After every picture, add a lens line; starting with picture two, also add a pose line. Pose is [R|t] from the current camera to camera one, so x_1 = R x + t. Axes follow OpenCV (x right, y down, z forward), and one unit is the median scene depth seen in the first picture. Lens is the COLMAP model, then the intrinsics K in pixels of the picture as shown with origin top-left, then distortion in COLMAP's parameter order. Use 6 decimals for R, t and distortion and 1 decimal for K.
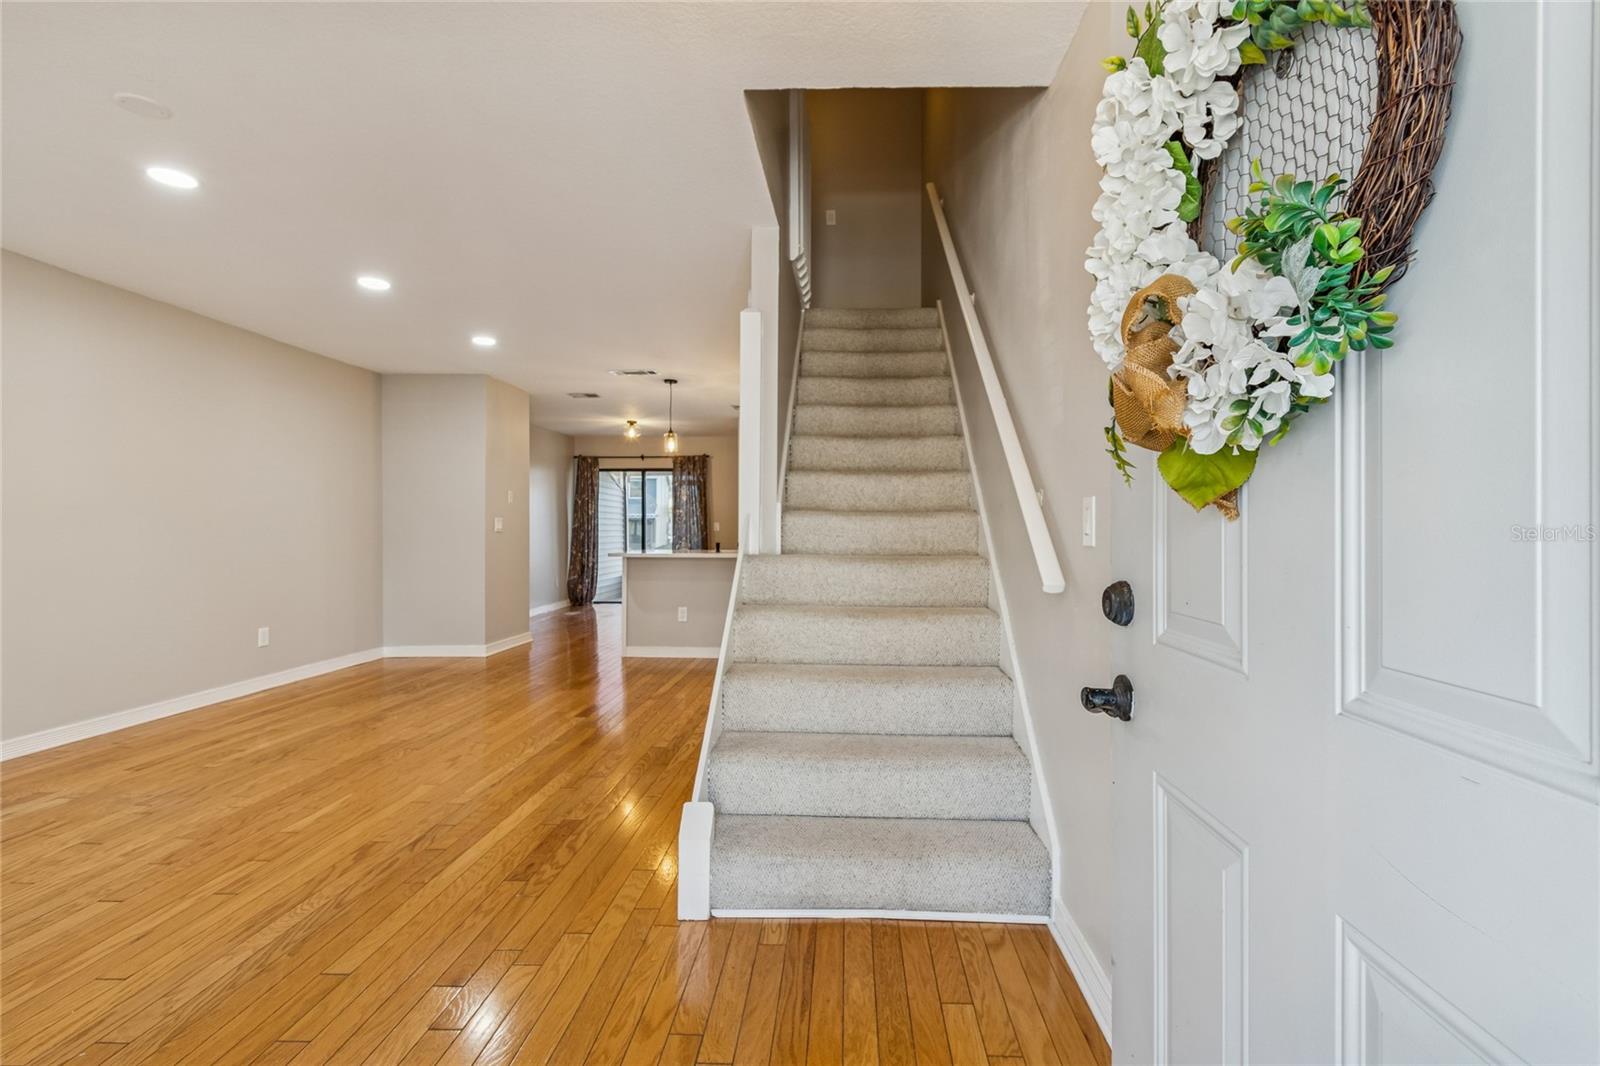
lens RADIAL K [[712.7, 0, 828.1], [0, 712.7, 532.7], [0, 0, 1]] dist [0.000623, -0.000858]
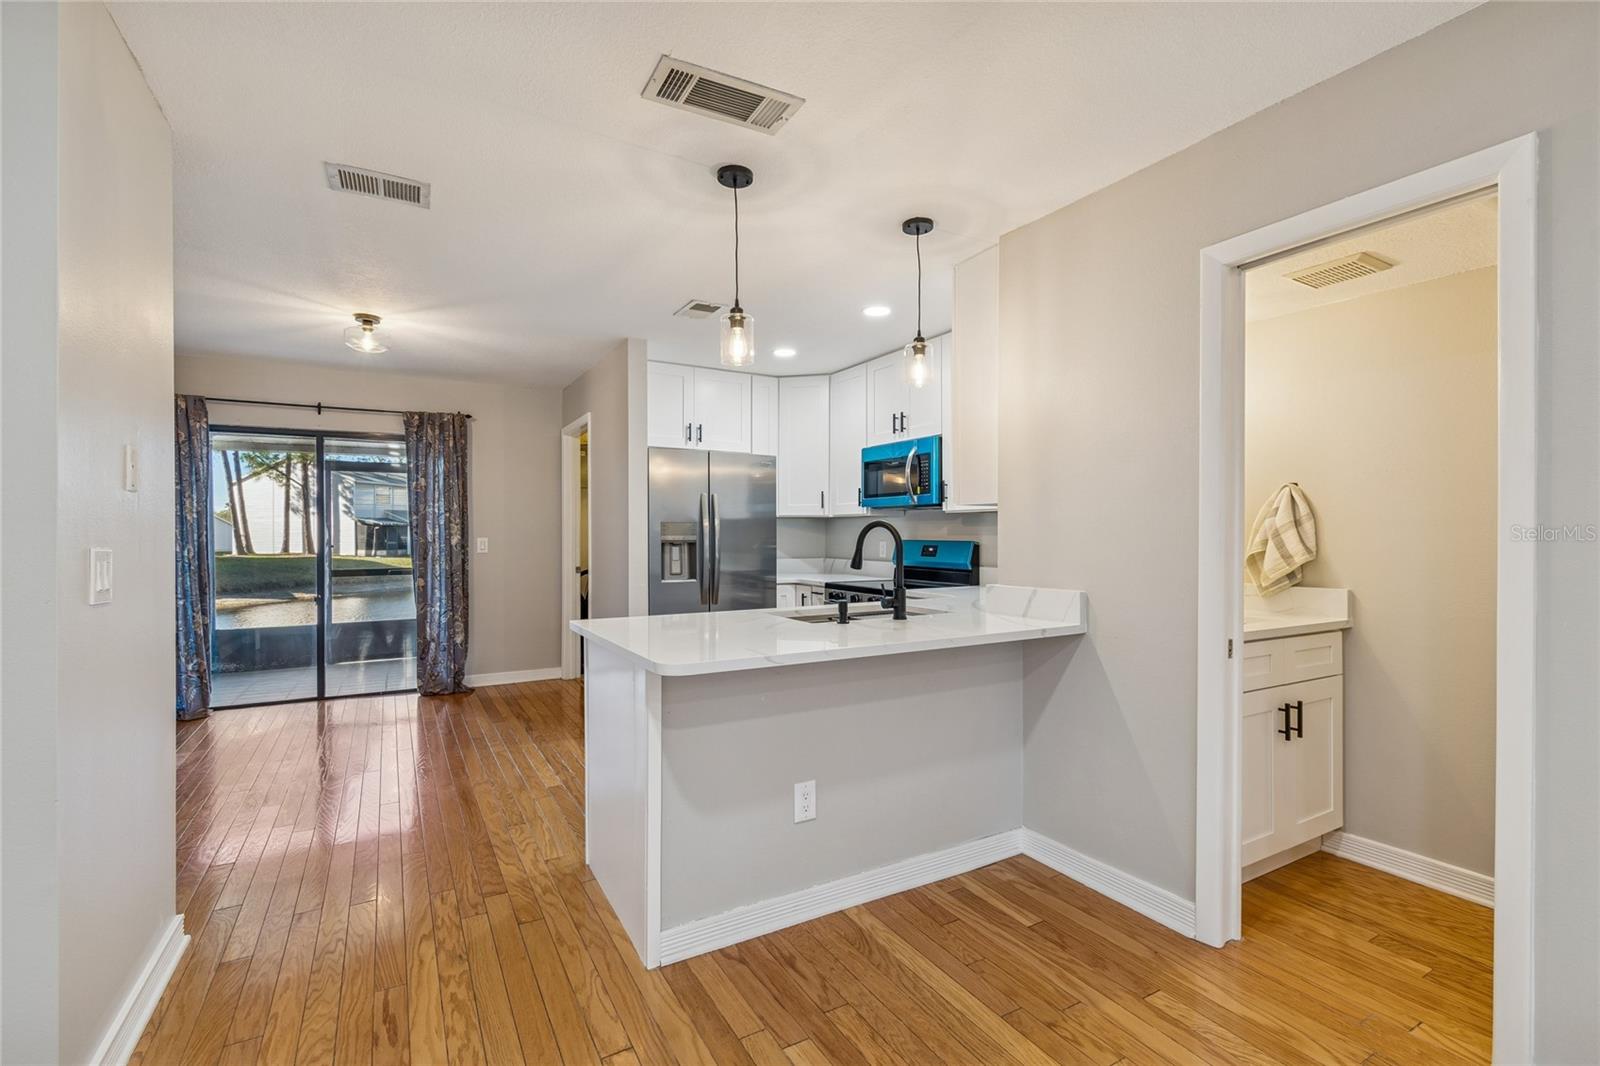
lens RADIAL K [[712.7, 0, 828.1], [0, 712.7, 532.7], [0, 0, 1]] dist [0.000623, -0.000858]
pose [[0.845975, -0.003267, 0.533213, -0.812513], [0.007579, 0.999954, -0.005897, -0.047716], [-0.533169, 0.009030, 0.845960, 1.407051]]
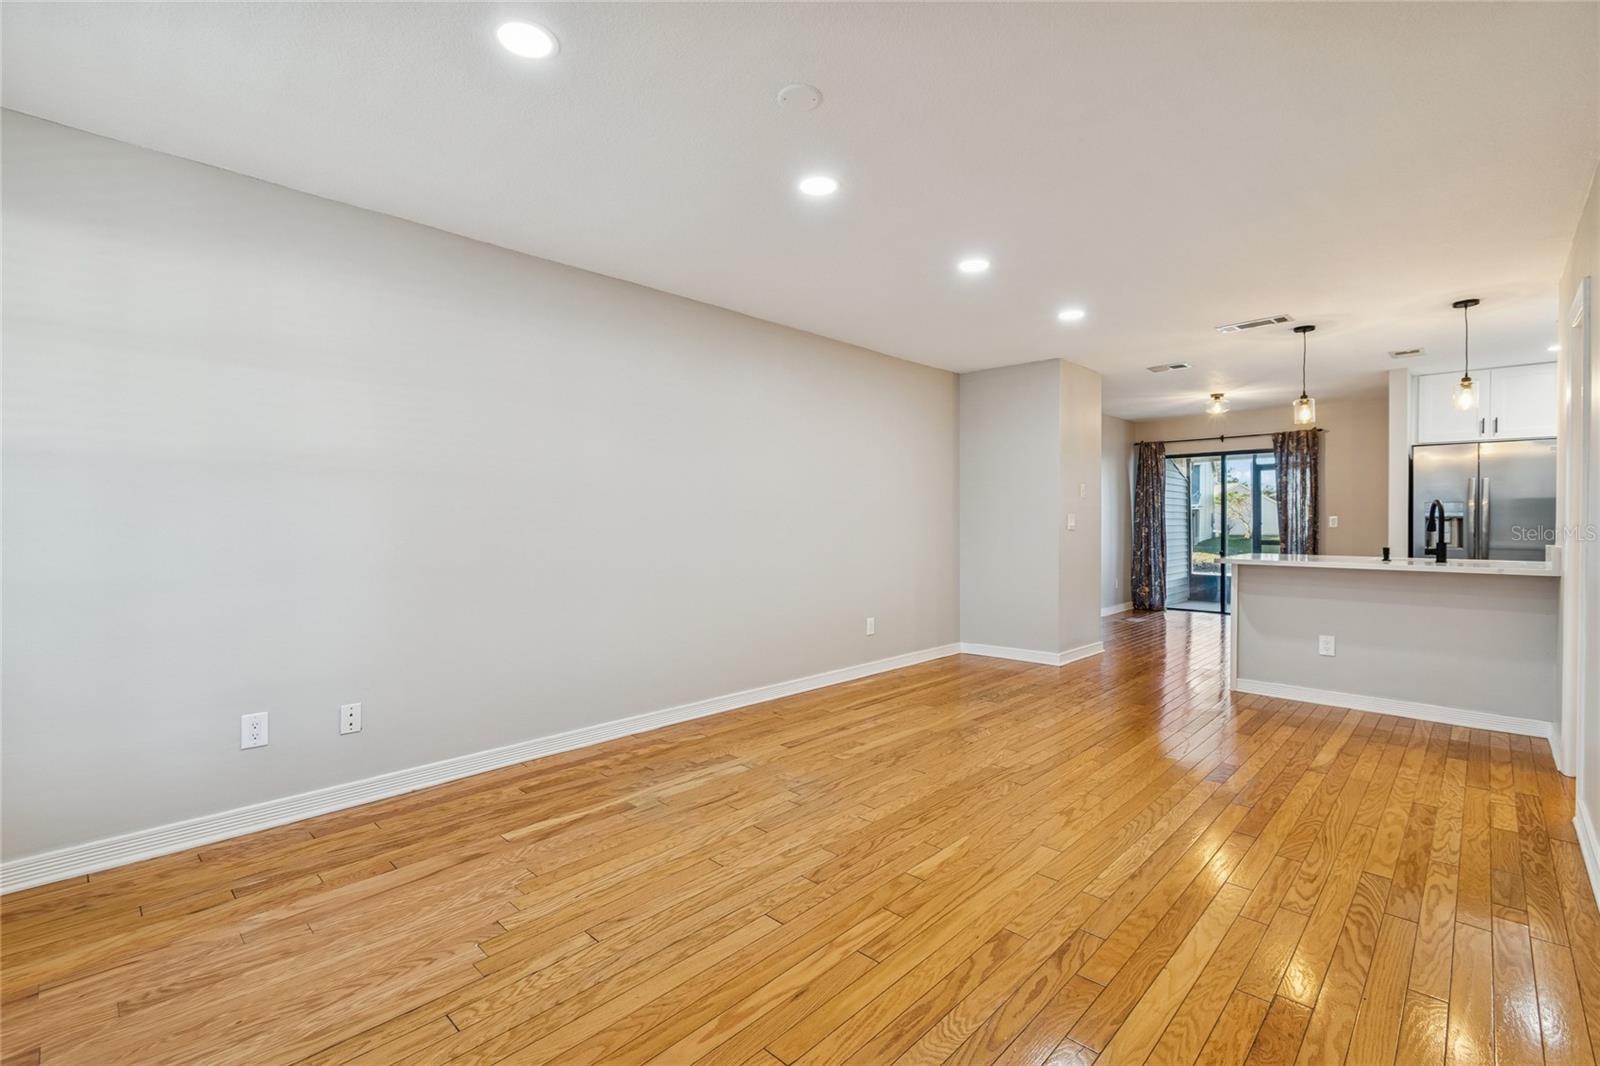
lens RADIAL K [[693.0, 0, 774.1], [0, 693.0, 526.1], [0, 0, 1]] dist [0.001102, -0.000006]
pose [[0.709704, 0.005647, -0.704477, -0.220782], [-0.004400, 0.999984, 0.003583, -0.014828], [0.704486, 0.000556, 0.709717, 0.210164]]
